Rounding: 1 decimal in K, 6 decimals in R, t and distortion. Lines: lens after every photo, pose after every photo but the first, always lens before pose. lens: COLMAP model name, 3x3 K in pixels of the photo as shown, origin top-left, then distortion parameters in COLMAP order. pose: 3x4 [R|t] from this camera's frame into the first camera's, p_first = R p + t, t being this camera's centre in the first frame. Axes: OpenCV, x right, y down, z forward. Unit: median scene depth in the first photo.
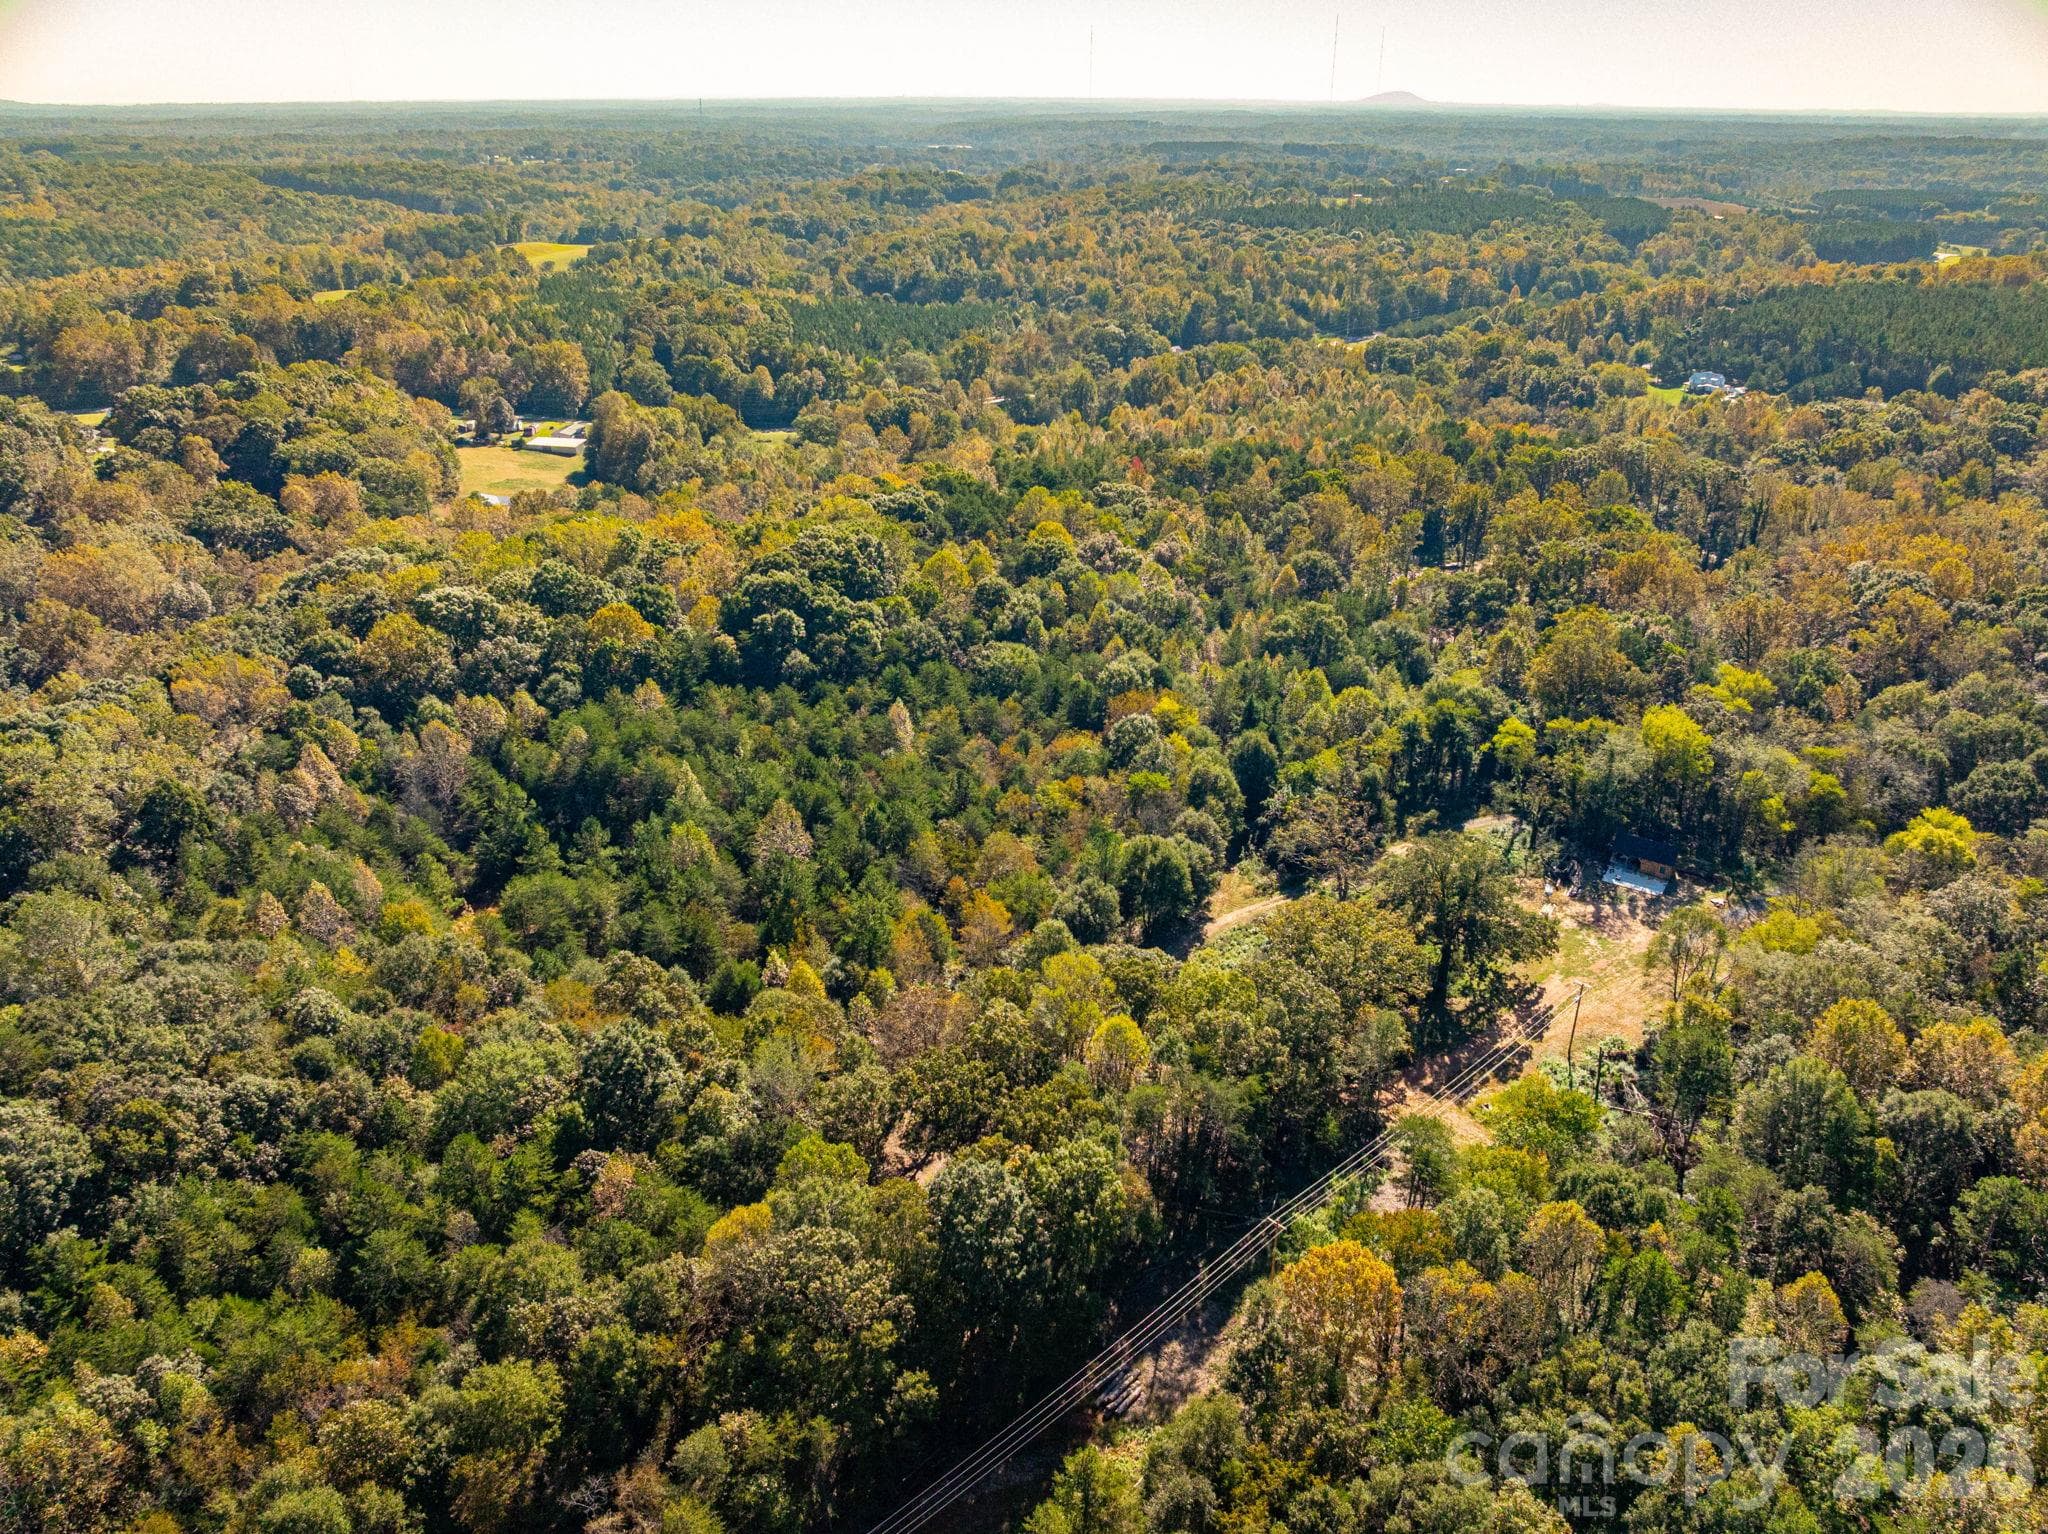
lens RADIAL K [[1417.3, 0, 1035.1], [0, 1417.3, 752.6], [0, 0, 1]] dist [-0.058034, 0.029596]
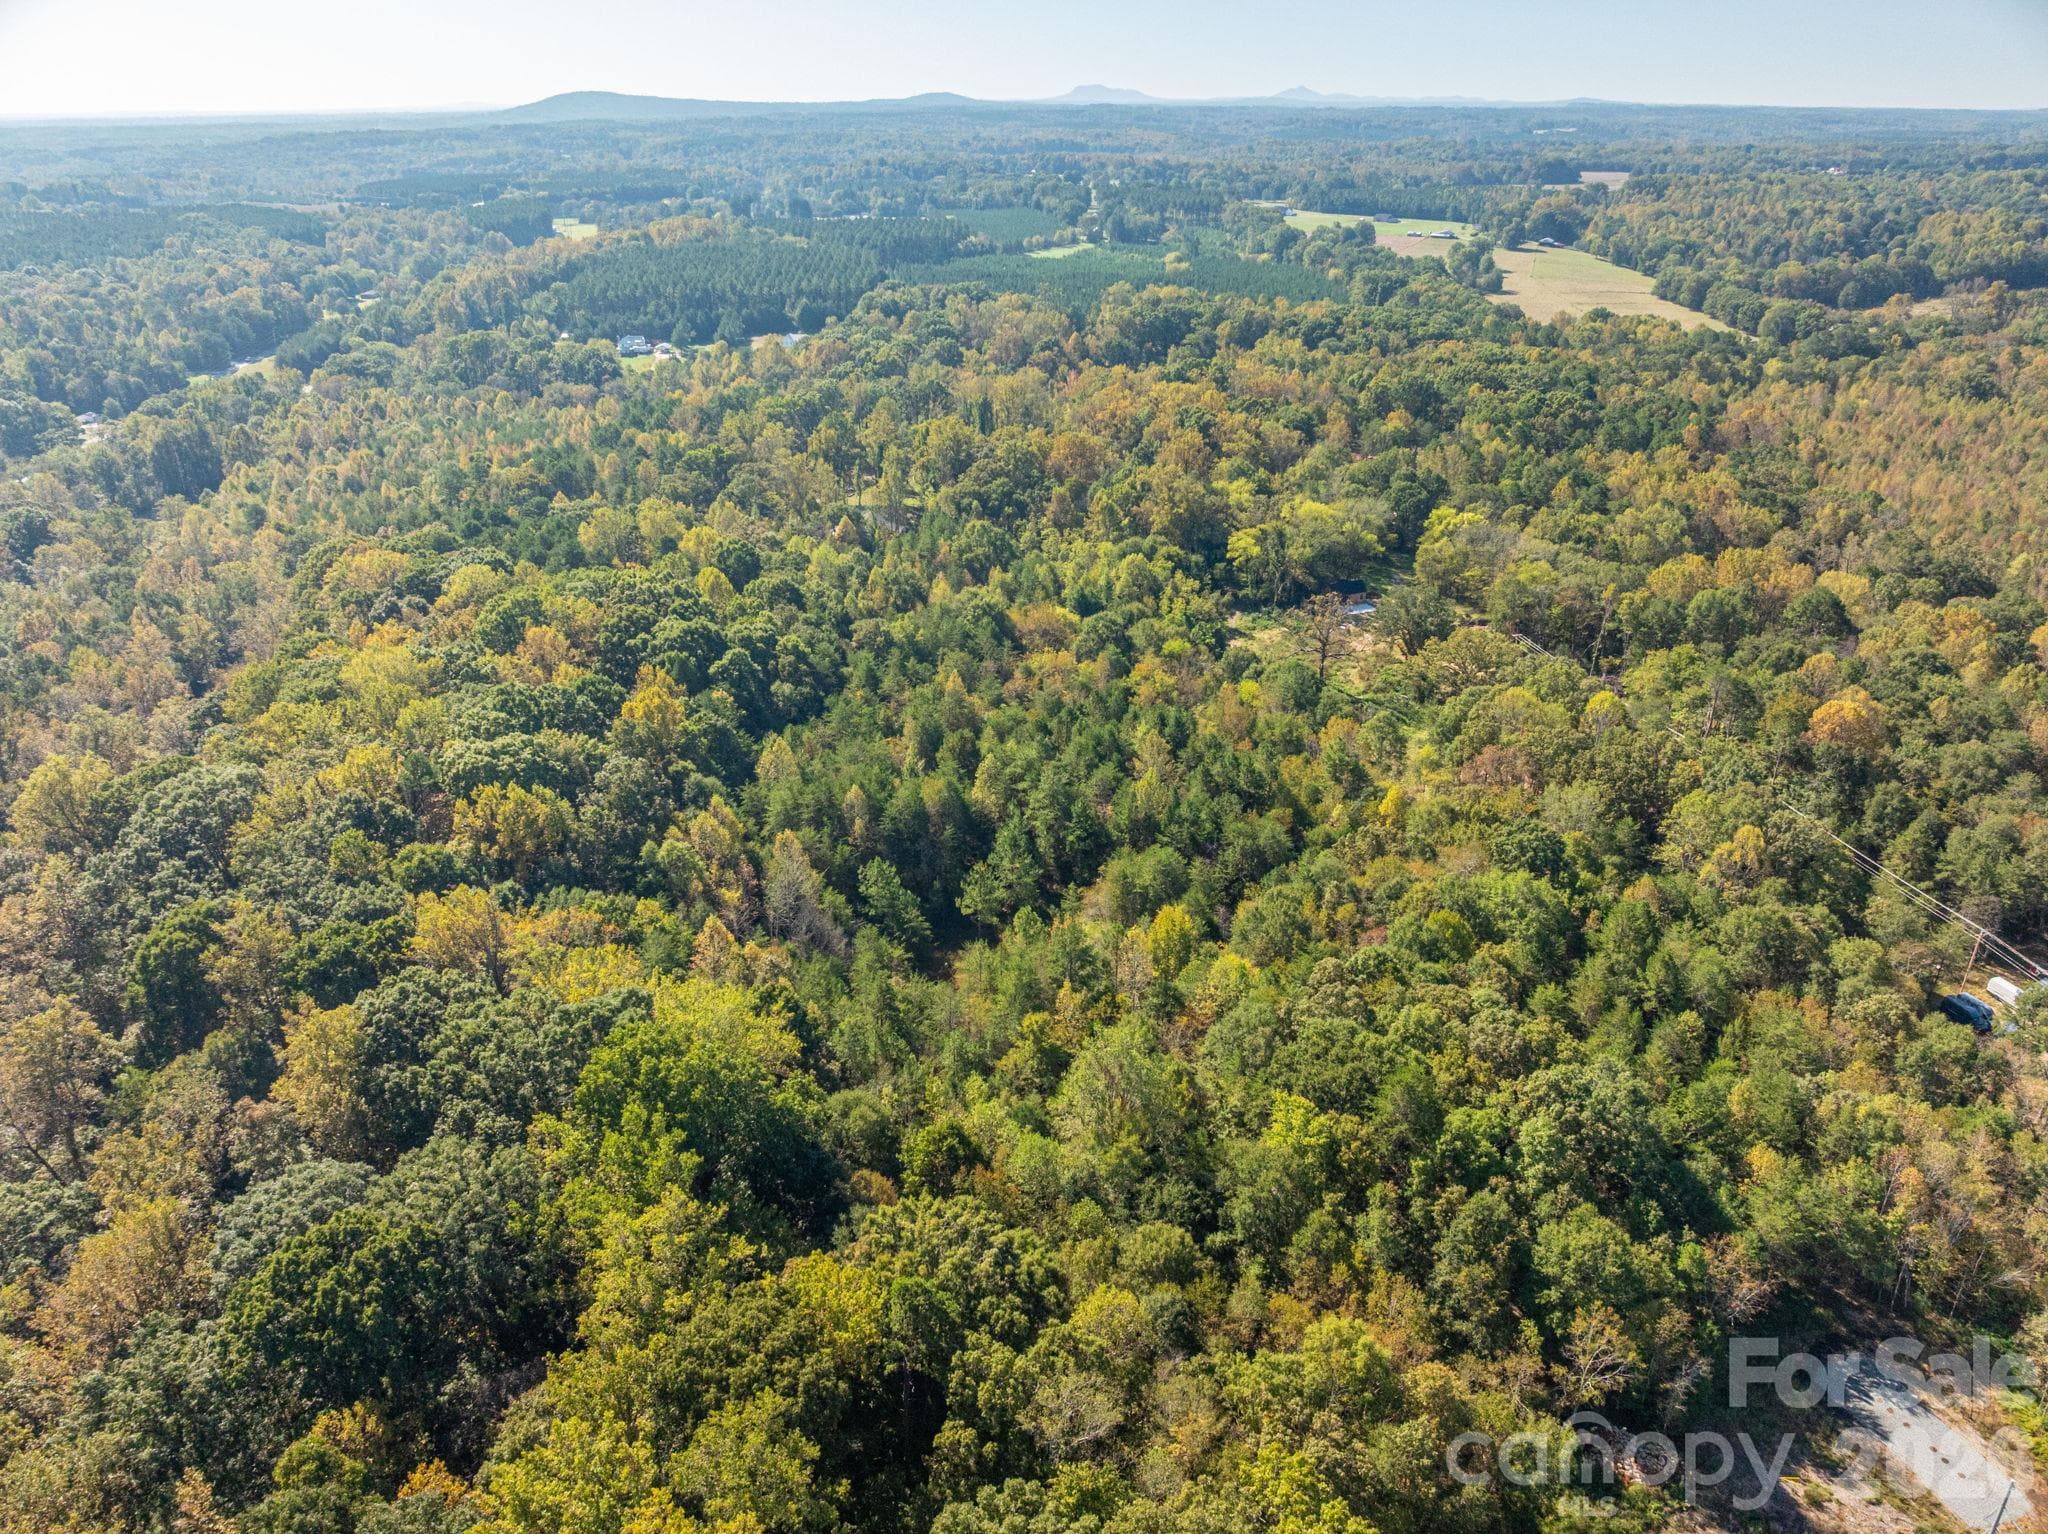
lens RADIAL K [[1417.3, 0, 1021.1], [0, 1417.3, 762.1], [0, 0, 1]] dist [-0.058034, 0.029596]
pose [[0.550953, -0.365620, 0.750182, -0.425949], [0.361506, 0.914764, 0.180334, -0.071197], [-0.752173, 0.171840, 0.636166, 0.156586]]
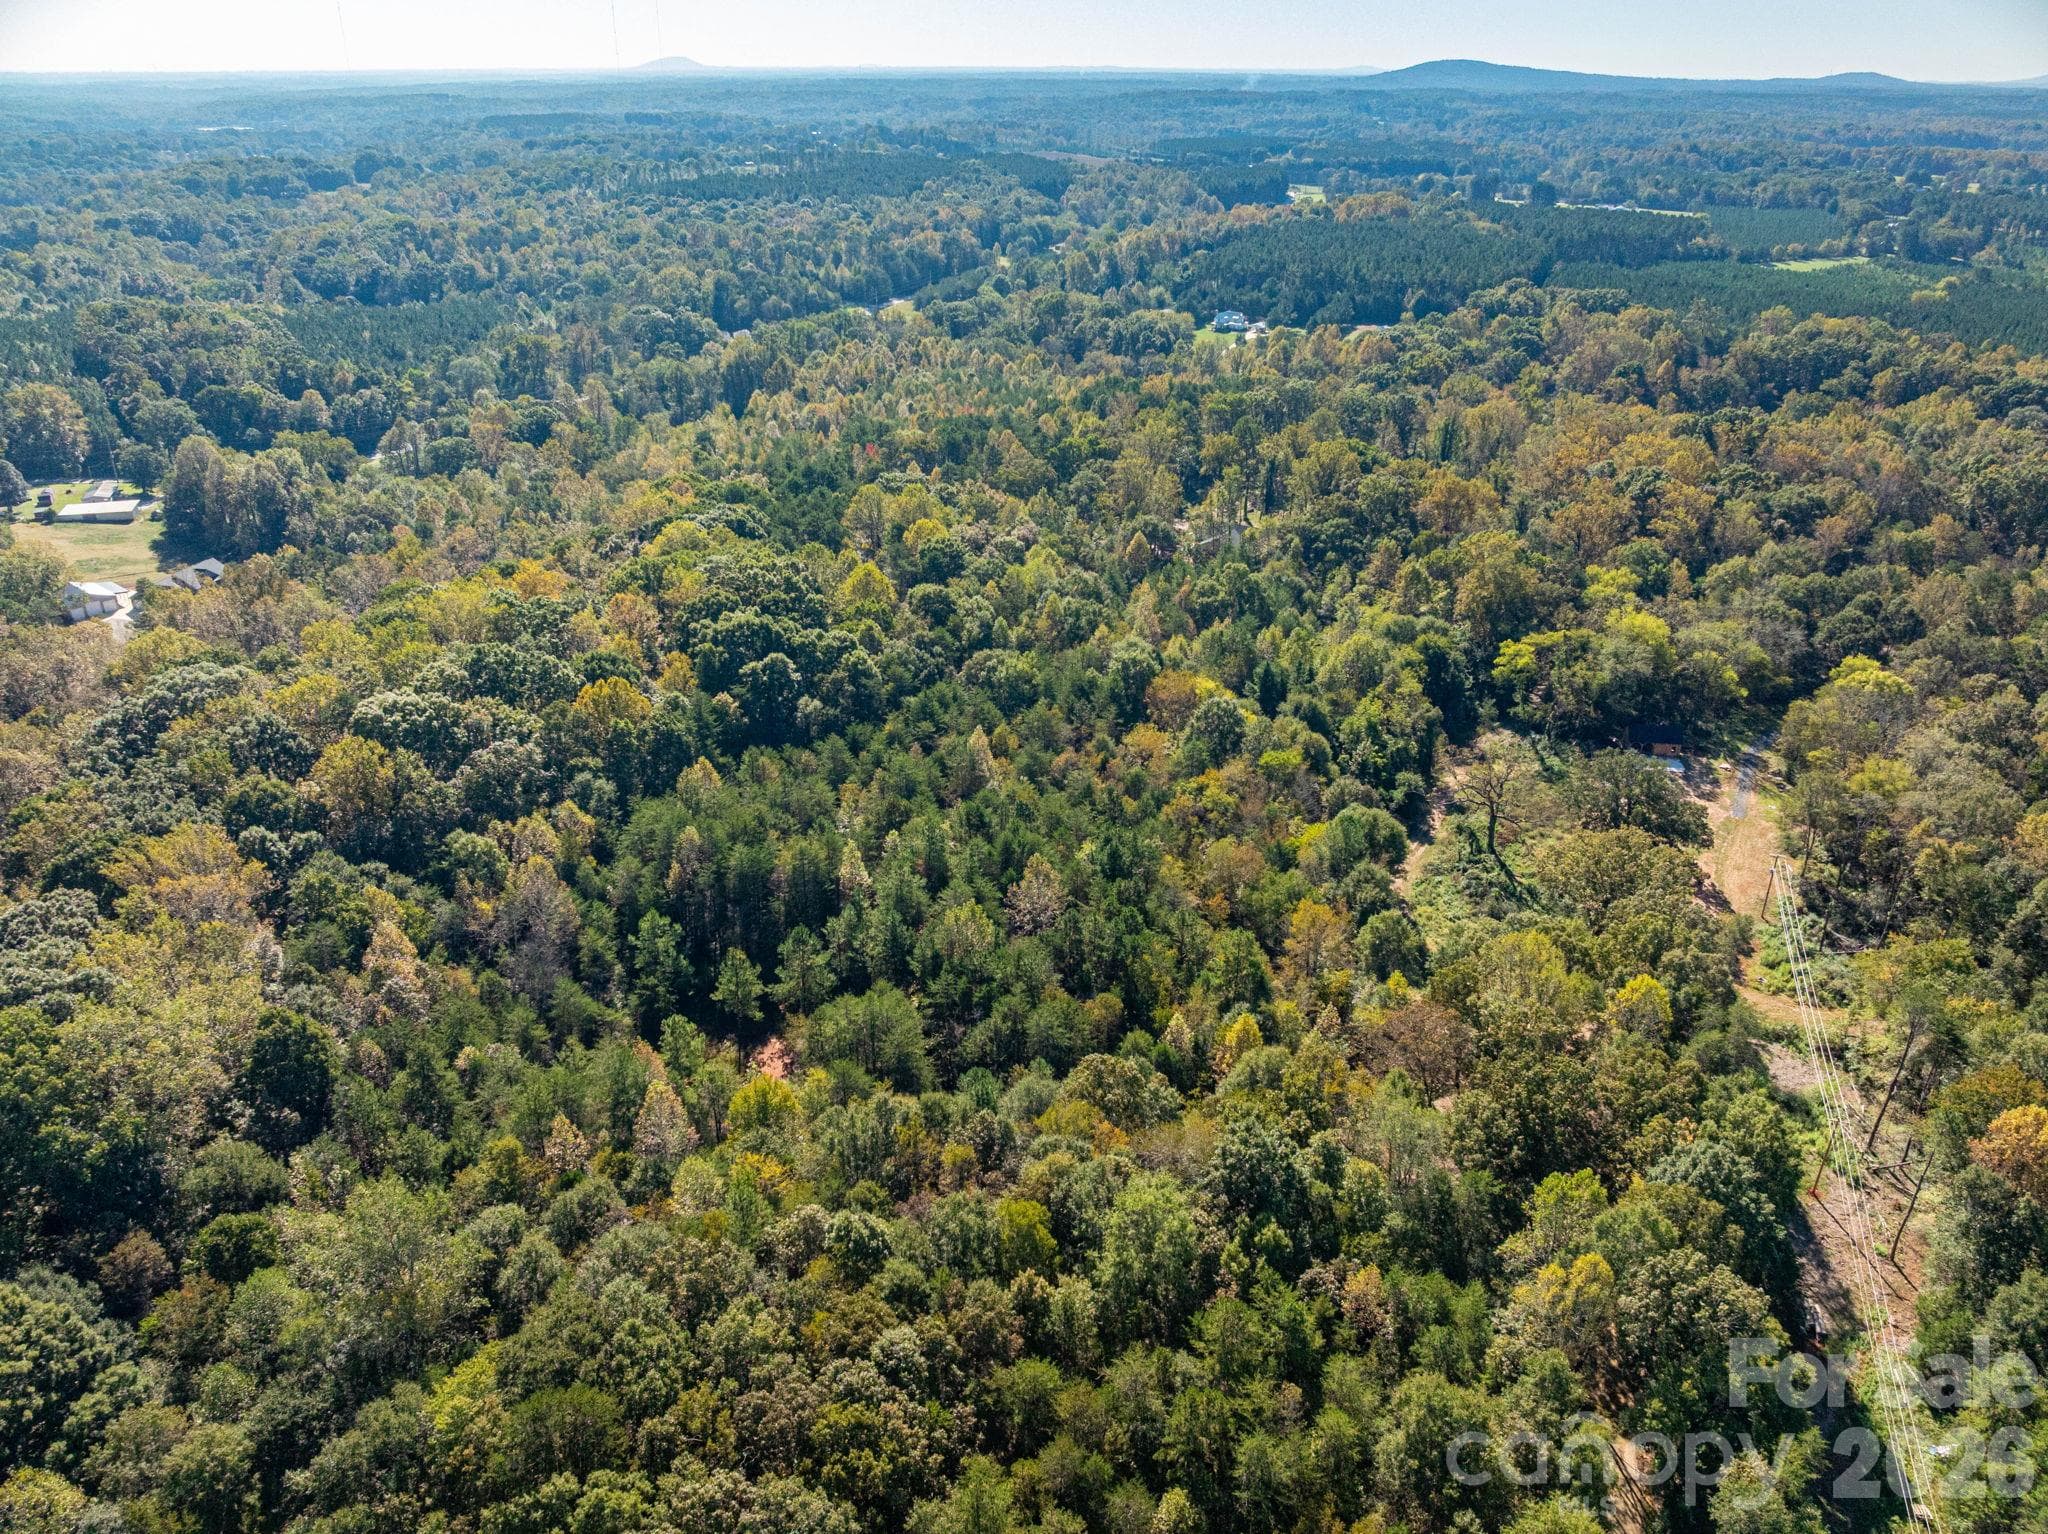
lens RADIAL K [[1417.3, 0, 1028.8], [0, 1417.3, 780.6], [0, 0, 1]] dist [-0.058034, 0.029596]
pose [[0.902745, -0.197358, 0.382231, -0.207794], [0.183200, 0.980325, 0.073497, -0.031889], [-0.389215, 0.003676, 0.921139, 0.071414]]
